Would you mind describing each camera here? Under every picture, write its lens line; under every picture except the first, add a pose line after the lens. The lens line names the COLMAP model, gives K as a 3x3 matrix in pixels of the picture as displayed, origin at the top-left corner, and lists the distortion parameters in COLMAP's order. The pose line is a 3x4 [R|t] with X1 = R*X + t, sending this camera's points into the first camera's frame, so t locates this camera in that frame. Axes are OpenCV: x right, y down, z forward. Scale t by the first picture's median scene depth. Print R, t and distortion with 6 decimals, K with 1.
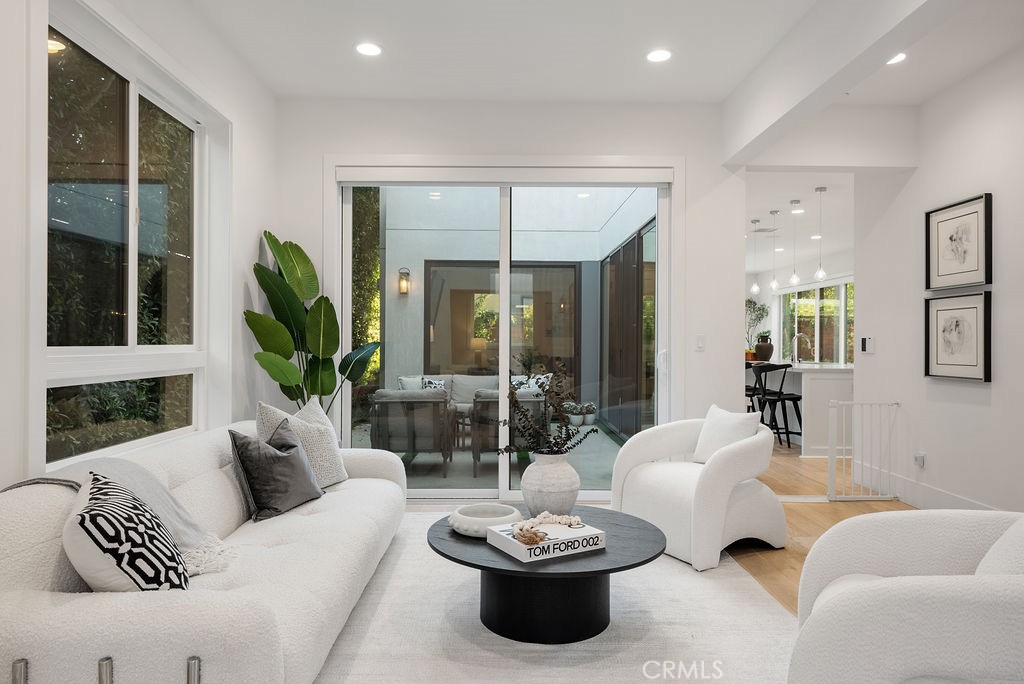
lens RADIAL K [[647.6, 0, 517.7], [0, 647.6, 339.9], [0, 0, 1]] dist [0.023186, 0.001608]
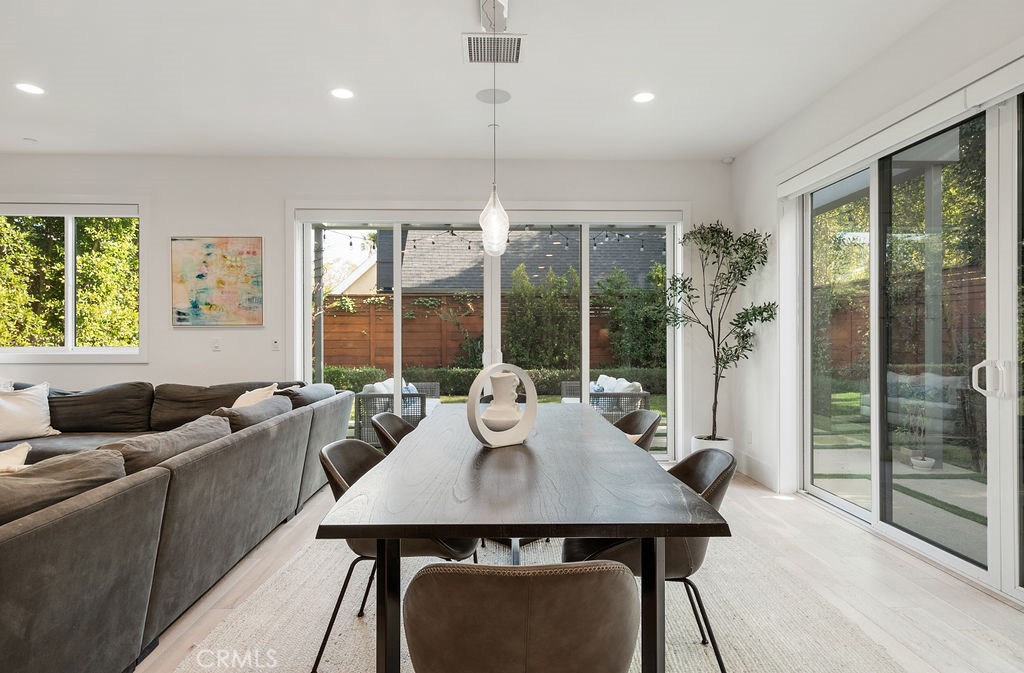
lens RADIAL K [[584.5, 0, 520.8], [0, 584.5, 336.6], [0, 0, 1]] dist [0.008357, -0.000554]
pose [[0.999696, -0.011770, 0.021687, 0.781811], [0.011730, 0.999929, 0.001967, 0.002810], [-0.021708, -0.001712, 0.999763, 2.188691]]
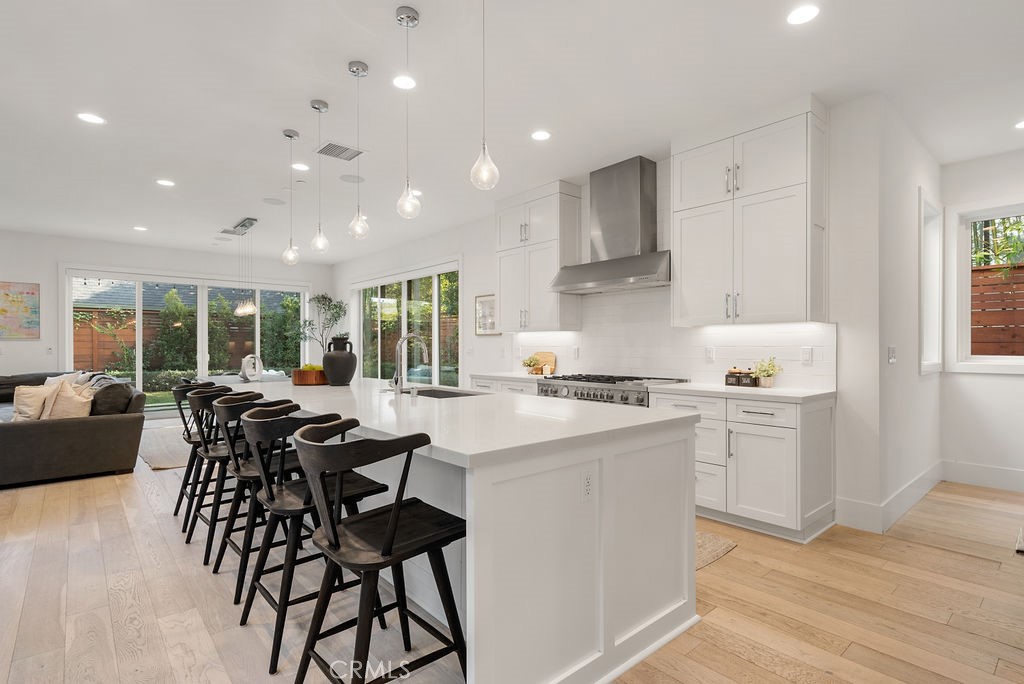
lens RADIAL K [[501.8, 0, 510.8], [0, 501.8, 344.7], [0, 0, 1]] dist [0.000142, -0.000342]
pose [[0.774048, -0.006223, 0.633097, 0.453805], [0.004062, 0.999980, 0.004862, -0.004936], [-0.633114, -0.001192, 0.774057, 1.180825]]
